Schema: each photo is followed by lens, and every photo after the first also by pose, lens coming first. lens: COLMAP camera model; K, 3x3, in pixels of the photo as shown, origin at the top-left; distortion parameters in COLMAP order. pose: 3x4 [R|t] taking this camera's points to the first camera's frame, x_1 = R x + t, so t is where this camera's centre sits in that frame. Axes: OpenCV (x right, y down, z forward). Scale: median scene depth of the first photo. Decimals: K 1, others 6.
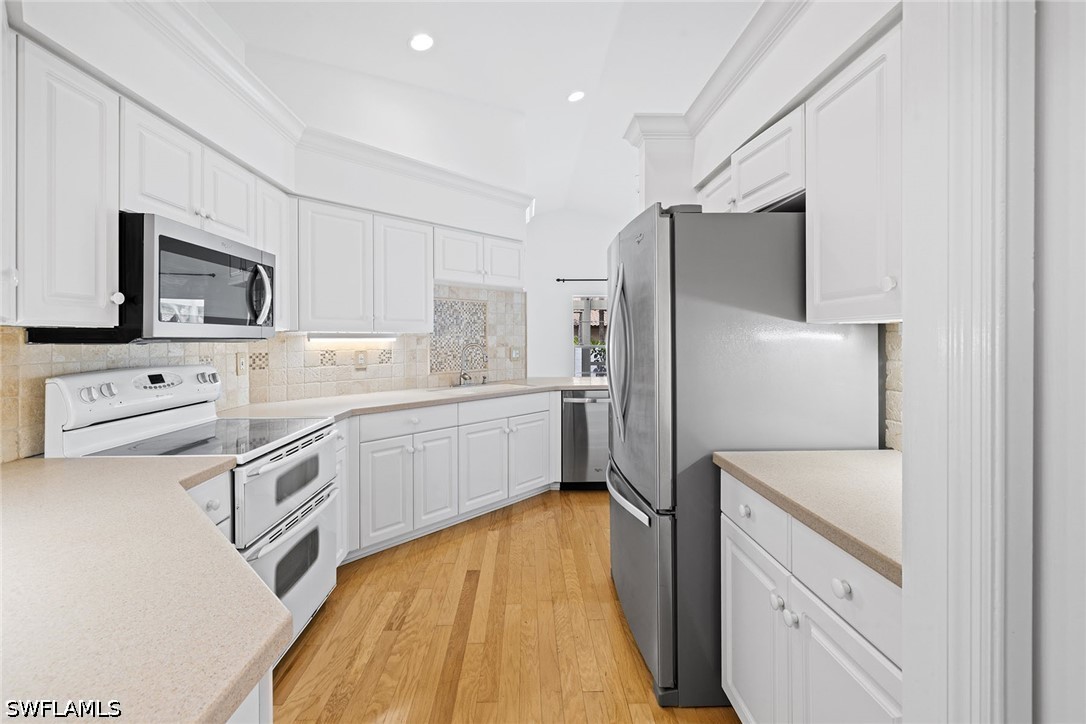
lens RADIAL K [[463.0, 0, 536.3], [0, 463.0, 333.6], [0, 0, 1]] dist [0.002021, 0.000160]
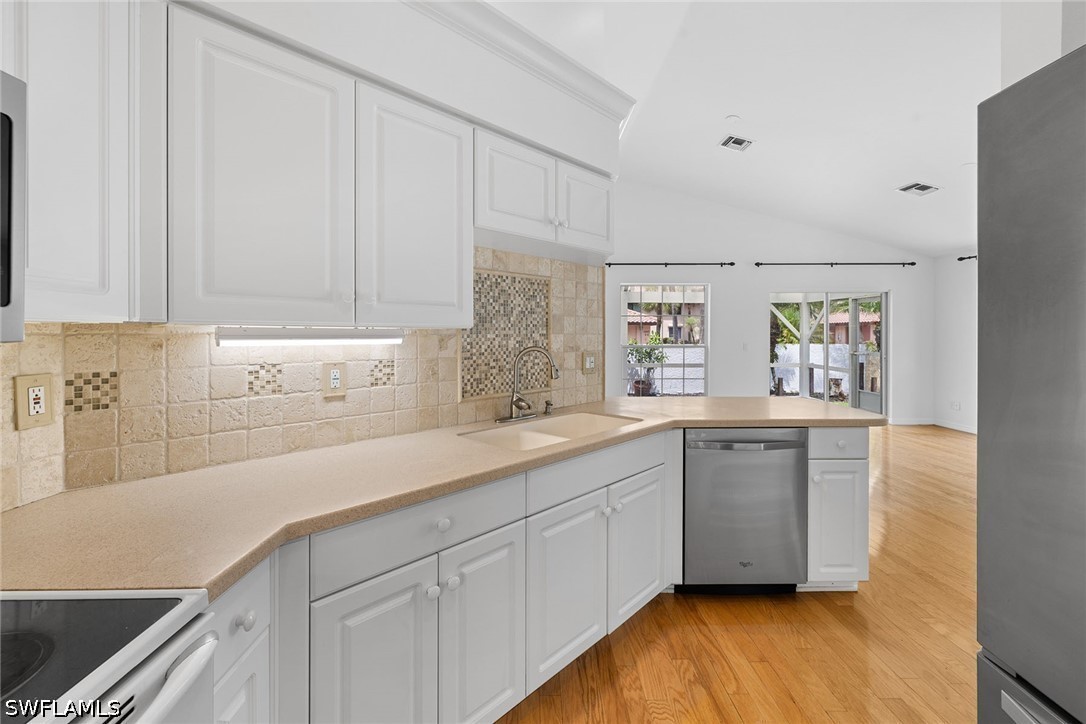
lens RADIAL K [[463.0, 0, 536.3], [0, 463.0, 333.6], [0, 0, 1]] dist [0.002021, 0.000160]
pose [[0.999881, 0.005827, -0.014310, -0.133232], [-0.005692, 0.999939, 0.009485, -0.001760], [0.014364, -0.009402, 0.999853, 0.443578]]
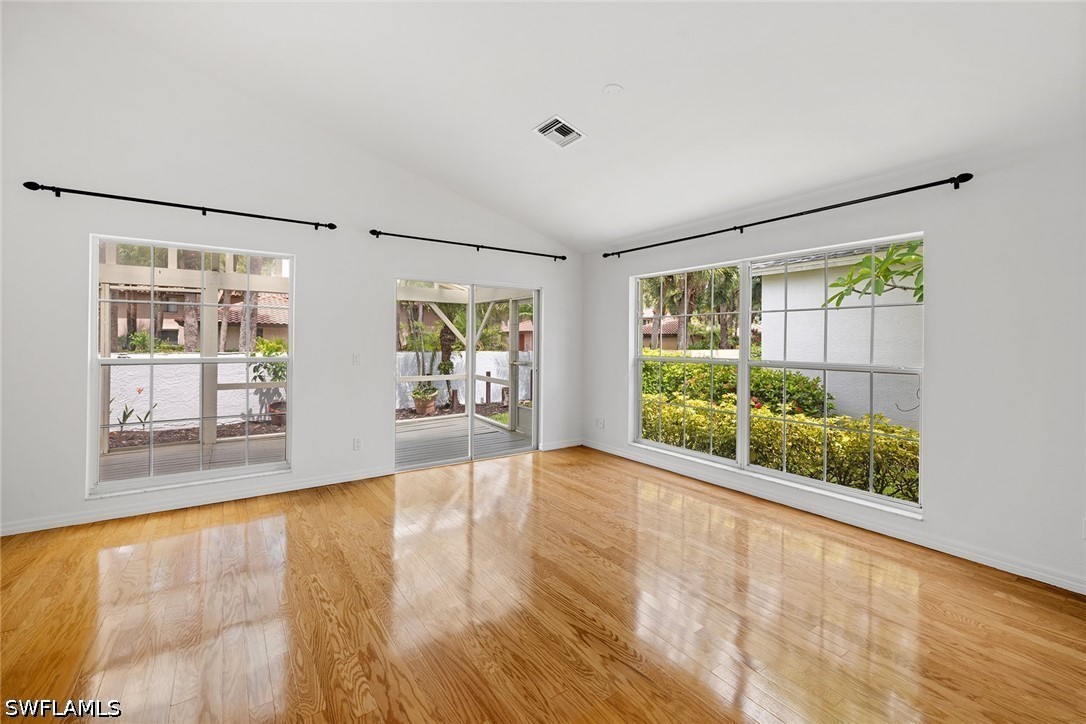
lens RADIAL K [[459.0, 0, 539.8], [0, 459.0, 342.2], [0, 0, 1]] dist [-0.001415, 0.000017]
pose [[0.836706, 0.008636, 0.547584, 0.436712], [-0.015236, 0.999856, 0.007511, 0.004243], [-0.547440, -0.014627, 0.836717, 1.070167]]
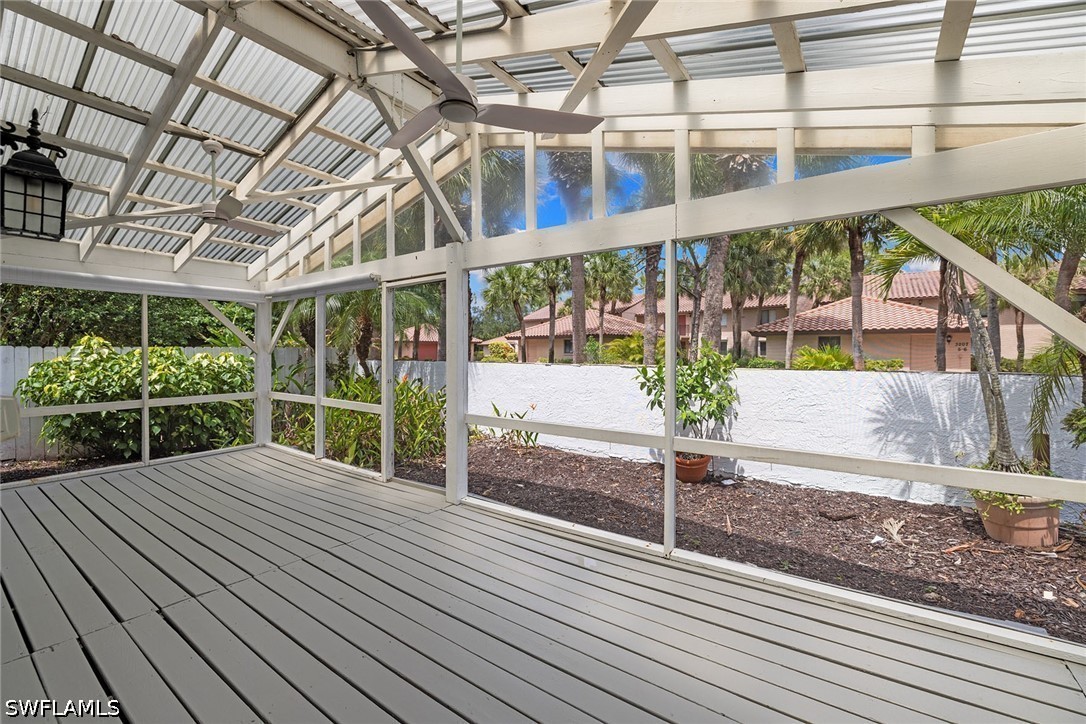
lens RADIAL K [[451.6, 0, 539.9], [0, 451.6, 346.9], [0, 0, 1]] dist [-0.000667, -0.000053]
pose [[0.796478, 0.001141, -0.604667, 1.210783], [0.000844, 0.999995, 0.002999, 0.025509], [0.604667, -0.002899, 0.796473, 2.434095]]
